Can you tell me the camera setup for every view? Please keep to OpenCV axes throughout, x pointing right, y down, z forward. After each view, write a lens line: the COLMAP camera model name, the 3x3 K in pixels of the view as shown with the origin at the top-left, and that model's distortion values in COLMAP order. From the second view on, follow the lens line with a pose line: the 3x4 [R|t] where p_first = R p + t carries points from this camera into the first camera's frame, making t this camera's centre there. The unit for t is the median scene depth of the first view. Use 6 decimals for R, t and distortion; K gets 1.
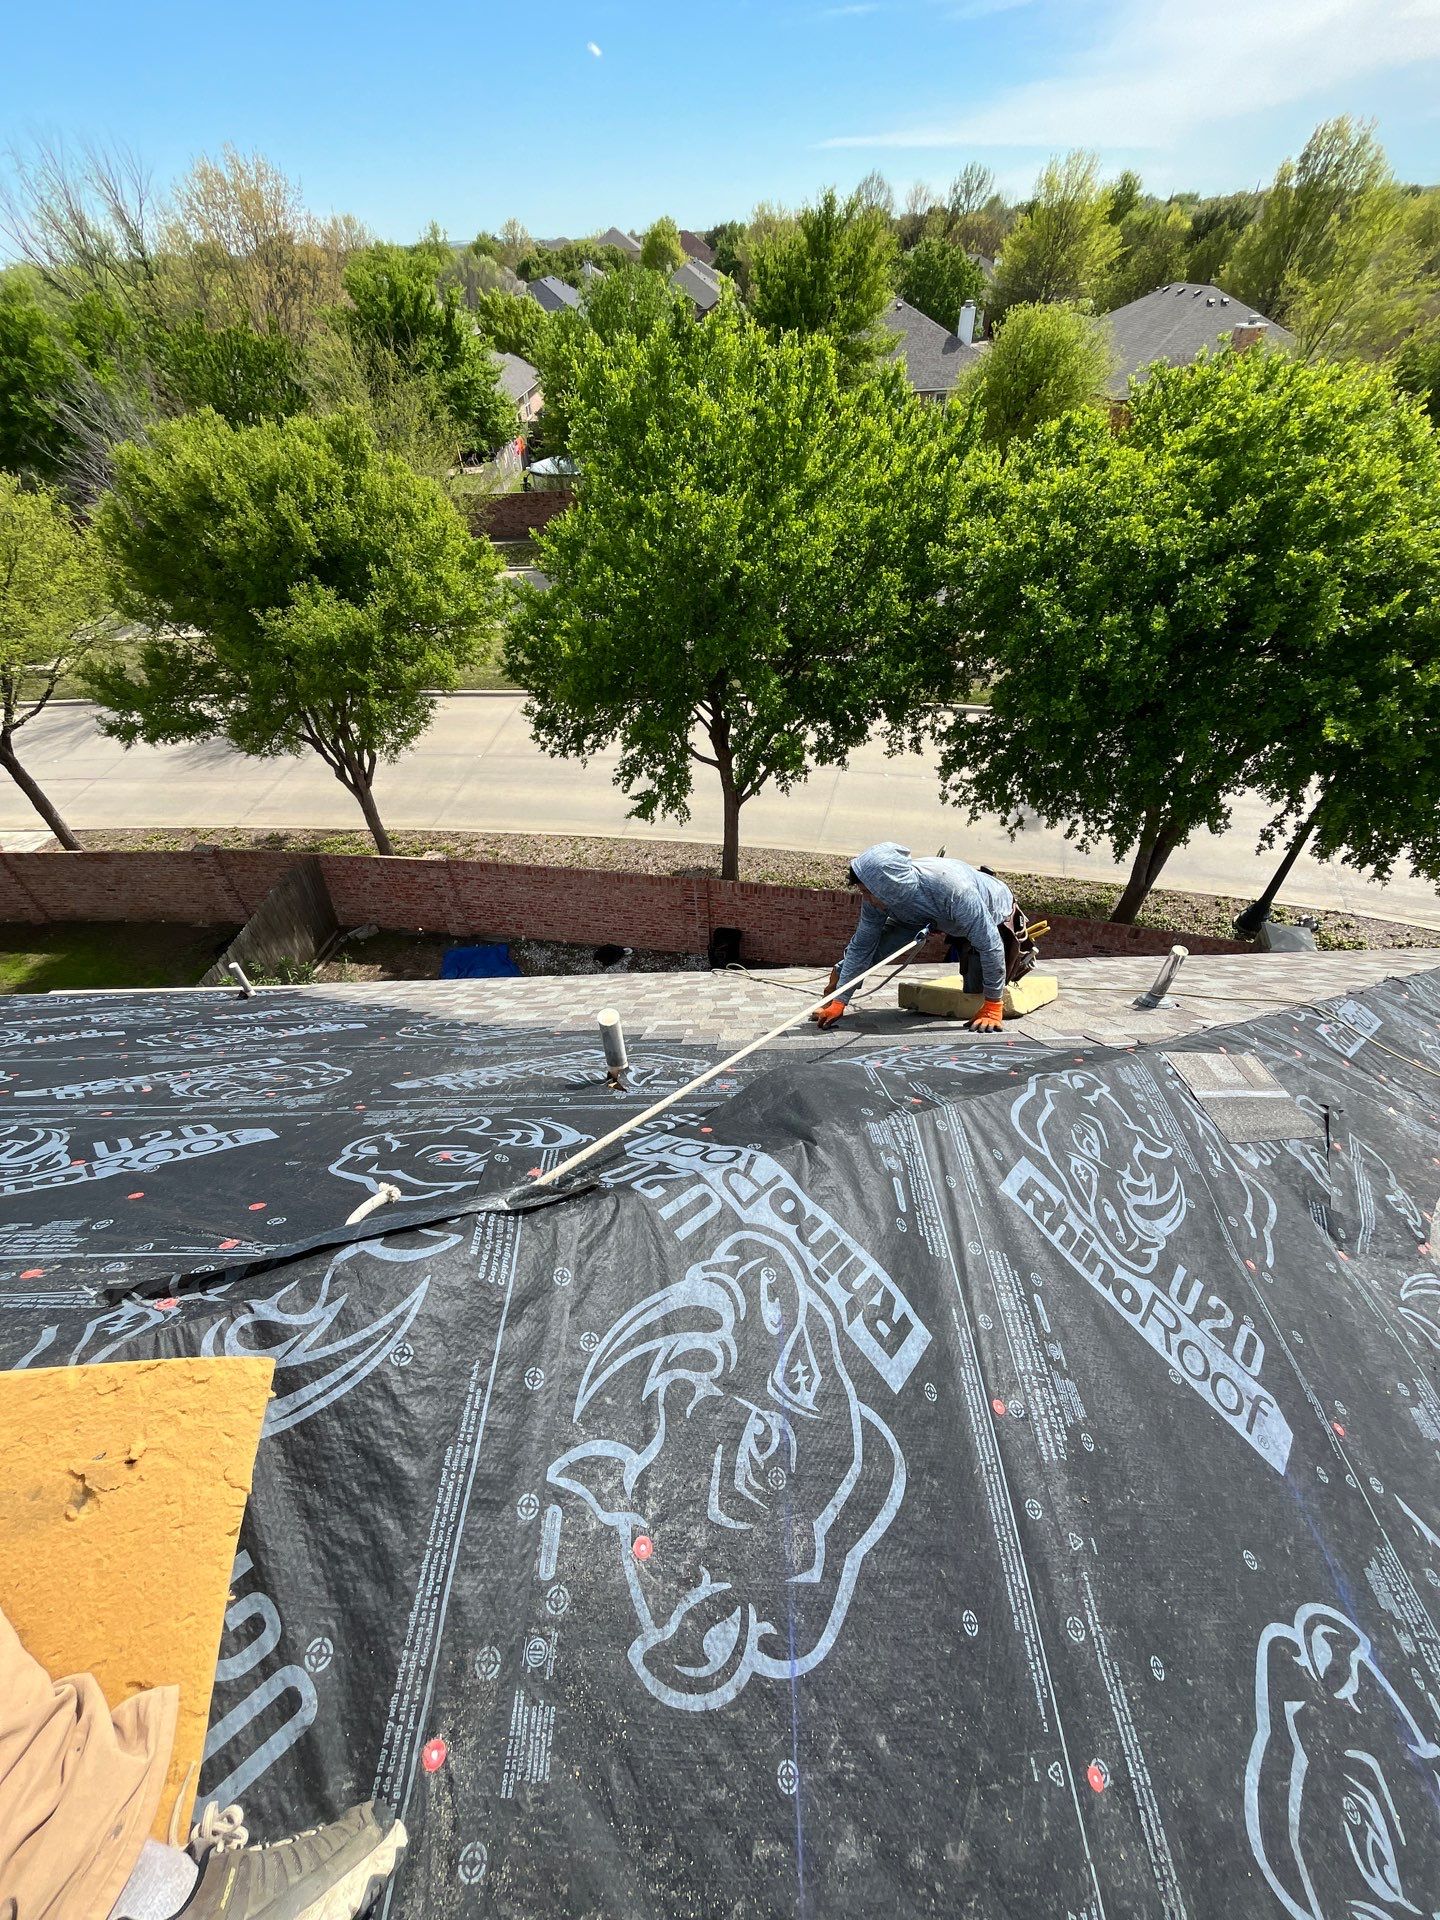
lens RADIAL K [[772.1, 0, 732.2], [0, 772.1, 956.7], [0, 0, 1]] dist [-0.001803, -0.000691]
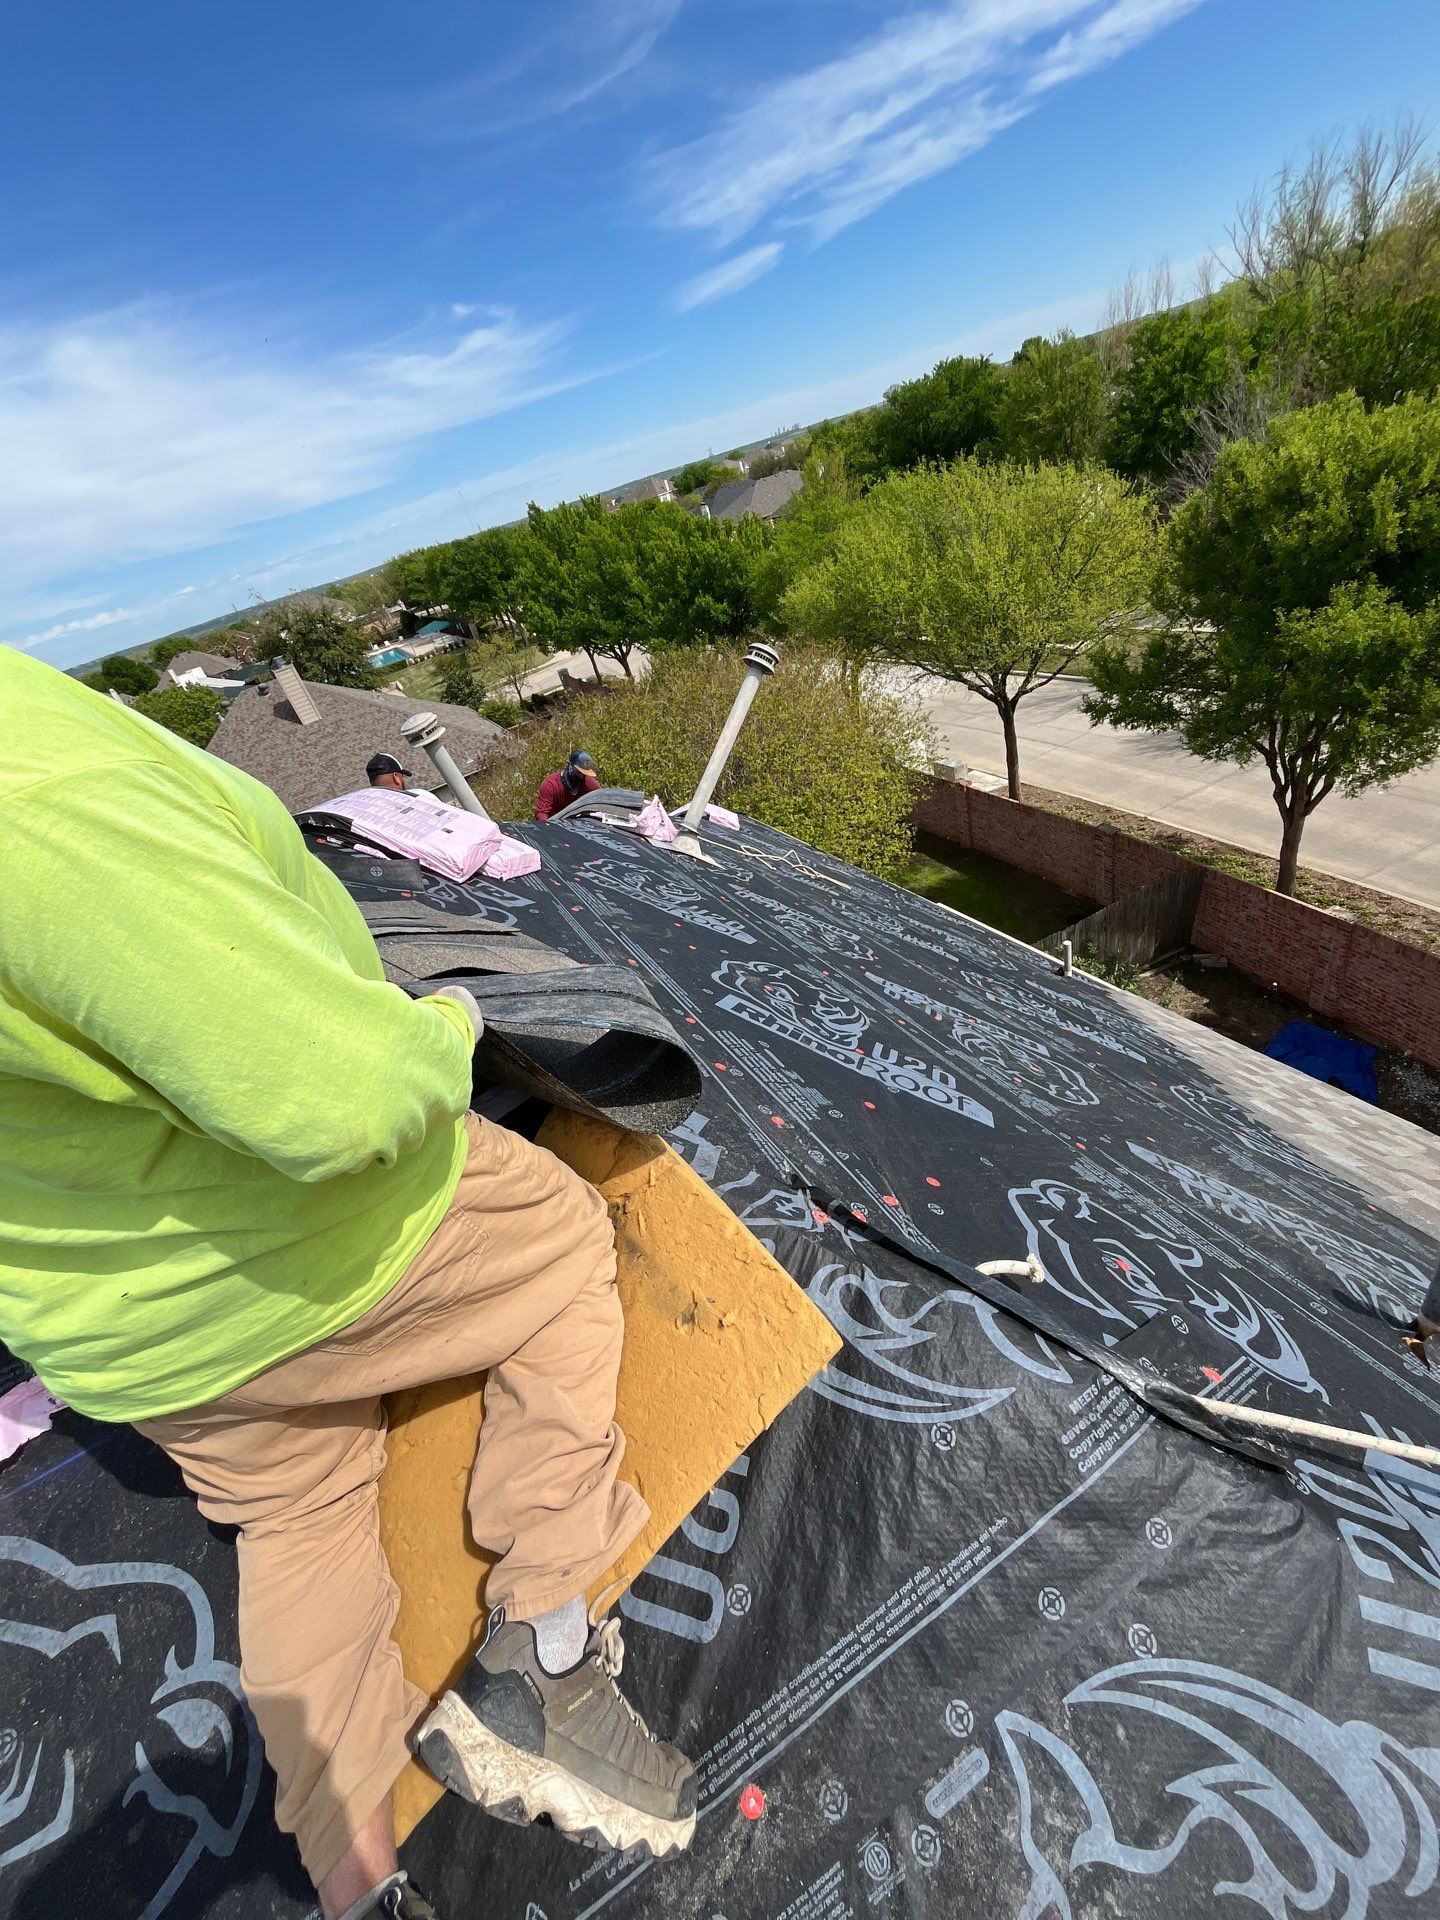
lens RADIAL K [[772.1, 0, 736.6], [0, 772.1, 940.9], [0, 0, 1]] dist [-0.001803, -0.000691]
pose [[0.451408, 0.396761, -0.799257, -0.031941], [-0.405605, 0.889061, 0.212261, -0.060877], [0.794805, 0.228366, 0.562258, 0.114648]]
